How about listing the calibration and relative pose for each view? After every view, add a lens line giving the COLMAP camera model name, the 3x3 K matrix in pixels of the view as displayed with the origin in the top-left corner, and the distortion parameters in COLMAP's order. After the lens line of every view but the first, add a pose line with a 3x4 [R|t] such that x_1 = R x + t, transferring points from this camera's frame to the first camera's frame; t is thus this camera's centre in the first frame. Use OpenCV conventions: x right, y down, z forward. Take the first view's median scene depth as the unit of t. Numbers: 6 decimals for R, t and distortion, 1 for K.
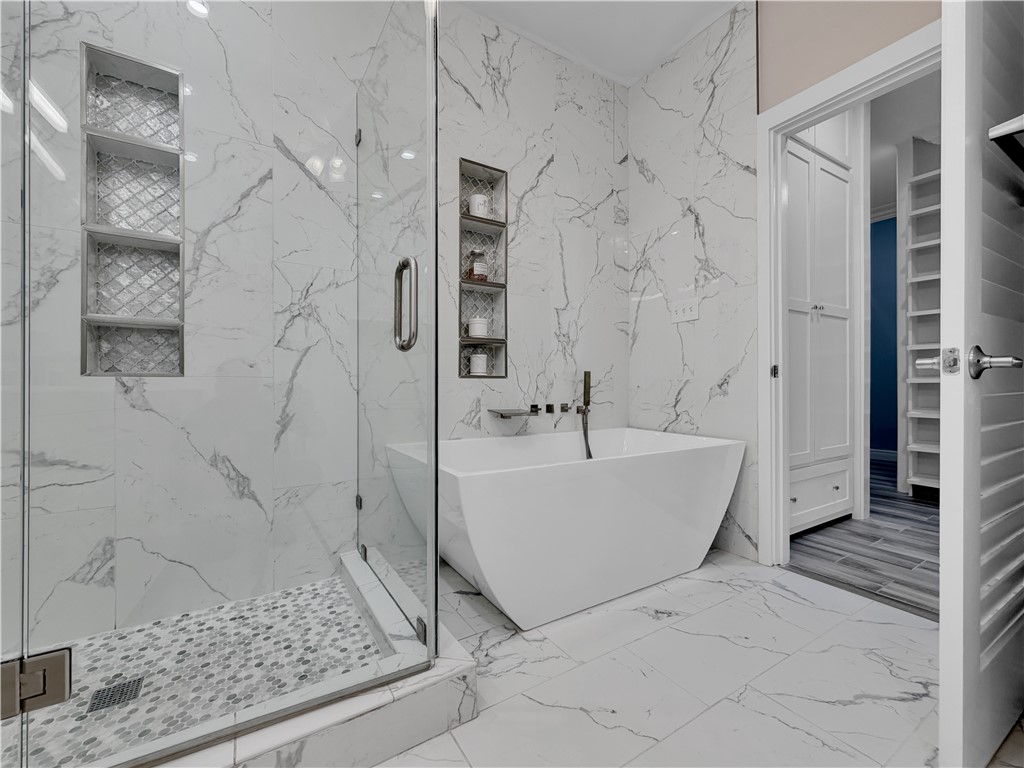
lens RADIAL K [[422.5, 0, 506.1], [0, 422.5, 385.8], [0, 0, 1]] dist [0.000667, 0.000048]
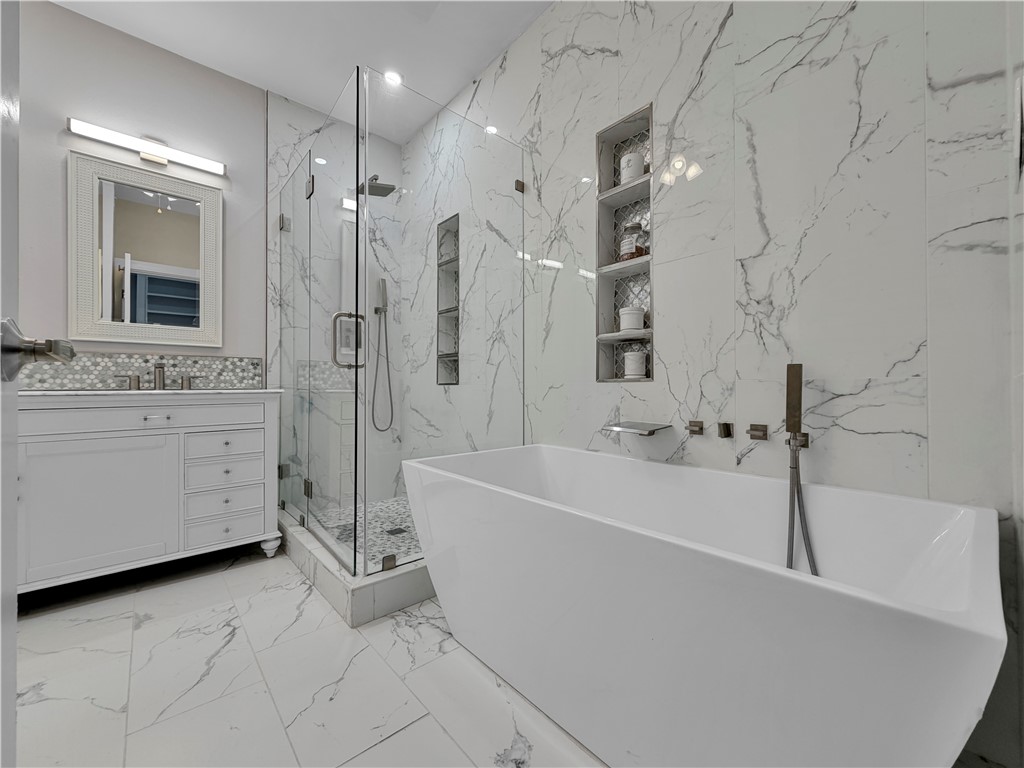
lens RADIAL K [[422.5, 0, 507.3], [0, 422.5, 384.4], [0, 0, 1]] dist [0.000667, 0.000048]
pose [[0.156202, -0.006872, -0.987701, 0.680282], [0.000906, 0.999976, -0.006815, -0.007612], [0.987725, 0.000170, 0.156204, 0.625752]]
